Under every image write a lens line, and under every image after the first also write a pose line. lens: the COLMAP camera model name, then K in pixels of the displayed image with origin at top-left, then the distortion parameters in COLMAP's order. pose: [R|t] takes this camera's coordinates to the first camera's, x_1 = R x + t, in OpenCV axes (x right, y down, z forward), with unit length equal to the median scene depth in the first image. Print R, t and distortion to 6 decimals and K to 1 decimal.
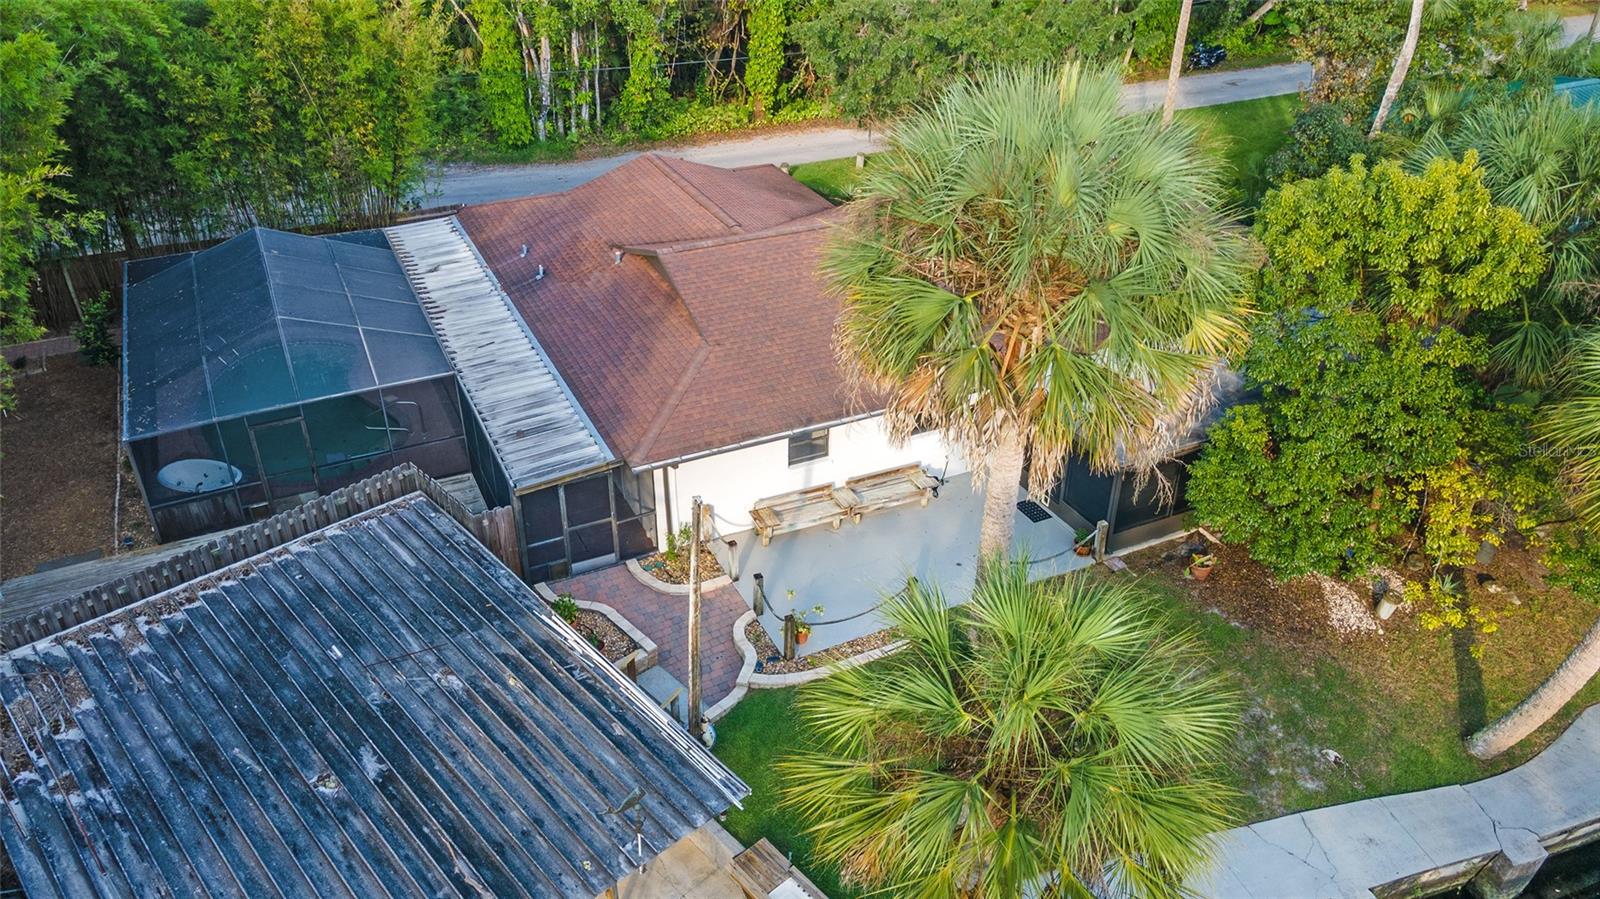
lens RADIAL K [[1157.2, 0, 797.5], [0, 1157.2, 446.4], [0, 0, 1]] dist [0.035235, 0.014519]
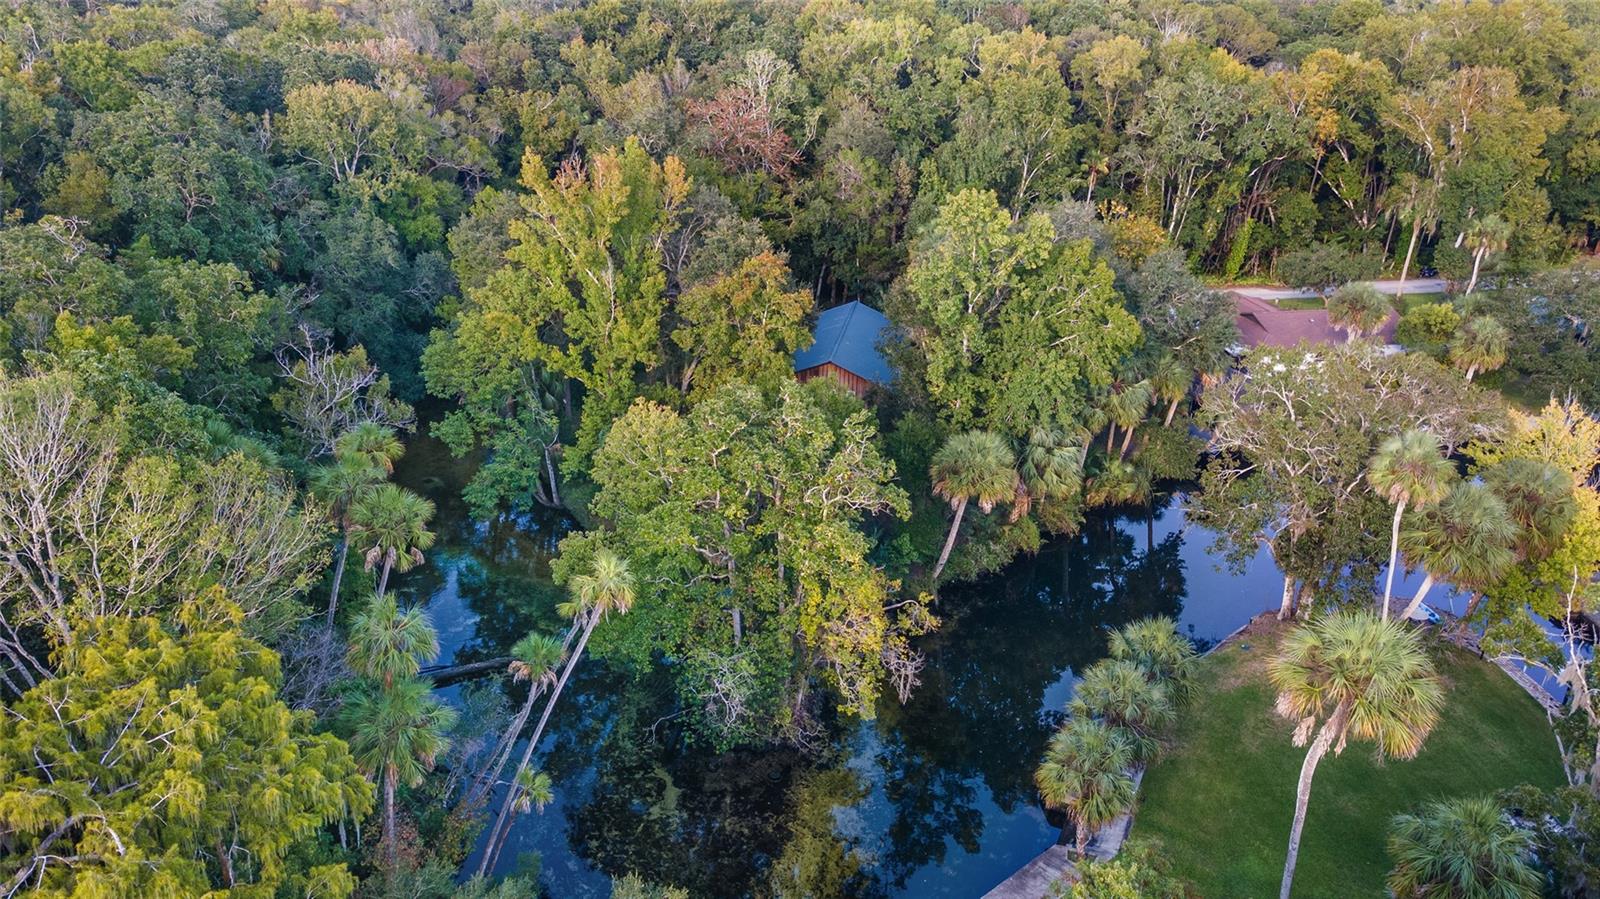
lens RADIAL K [[1157.2, 0, 800.3], [0, 1157.2, 451.1], [0, 0, 1]] dist [0.035235, 0.014519]
pose [[0.972494, 0.113665, -0.203312, -0.479348], [-0.137646, 0.984581, -0.107953, 0.606207], [0.187906, 0.132969, 0.973145, -2.007076]]
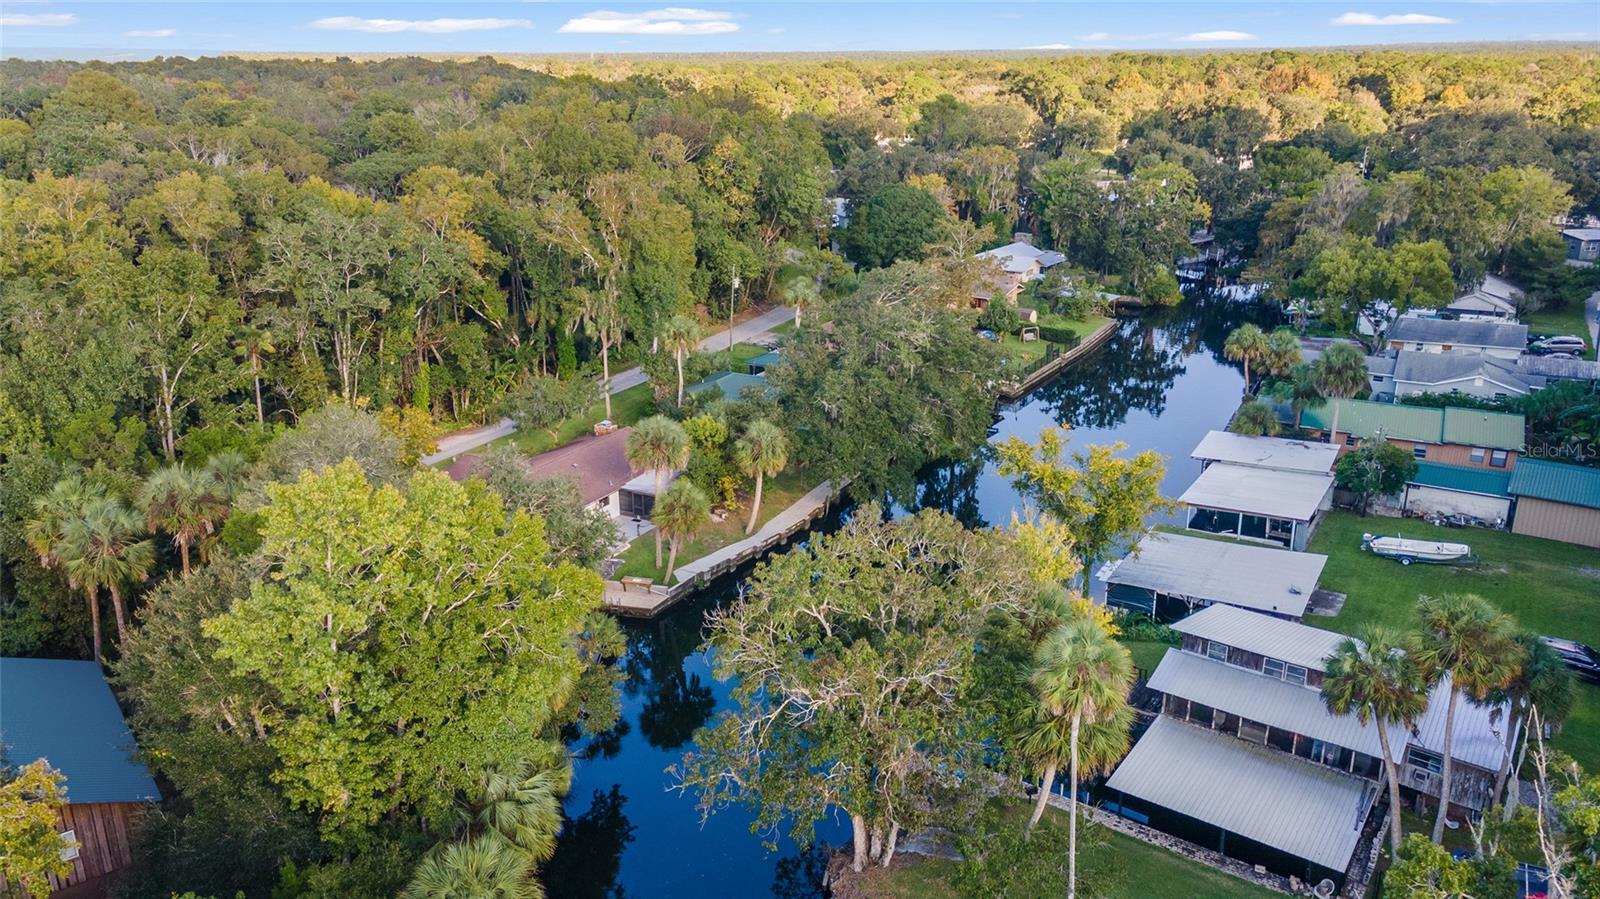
lens RADIAL K [[1157.2, 0, 797.8], [0, 1157.2, 448.6], [0, 0, 1]] dist [0.035235, 0.014519]
pose [[0.813065, -0.192586, 0.549396, -0.814162], [0.303884, 0.945330, -0.118348, 0.258055], [-0.496568, 0.263177, 0.827138, -1.415704]]
